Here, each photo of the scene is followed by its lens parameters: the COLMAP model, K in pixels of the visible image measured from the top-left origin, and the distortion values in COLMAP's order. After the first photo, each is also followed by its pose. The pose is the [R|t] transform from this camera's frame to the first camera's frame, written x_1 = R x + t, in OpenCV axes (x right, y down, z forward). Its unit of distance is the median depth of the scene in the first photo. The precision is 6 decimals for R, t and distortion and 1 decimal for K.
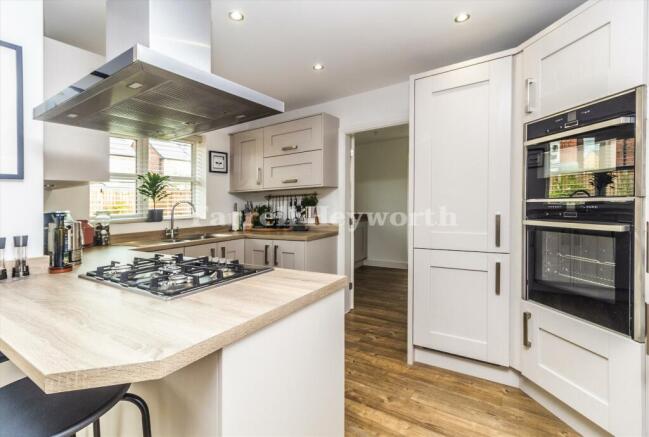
lens RADIAL K [[314.4, 0, 324.2], [0, 314.4, 207.0], [0, 0, 1]] dist [-0.000982, -0.000338]
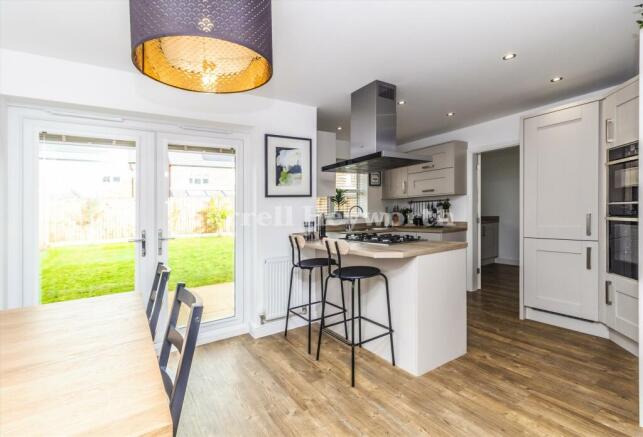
lens RADIAL K [[313.1, 0, 321.0], [0, 313.1, 209.1], [0, 0, 1]] dist [-0.000162, 0.000152]
pose [[0.919268, -0.004551, -0.393606, -0.000854], [0.002592, 0.999981, -0.005507, 0.005986], [0.393624, 0.004042, 0.919263, -0.491194]]
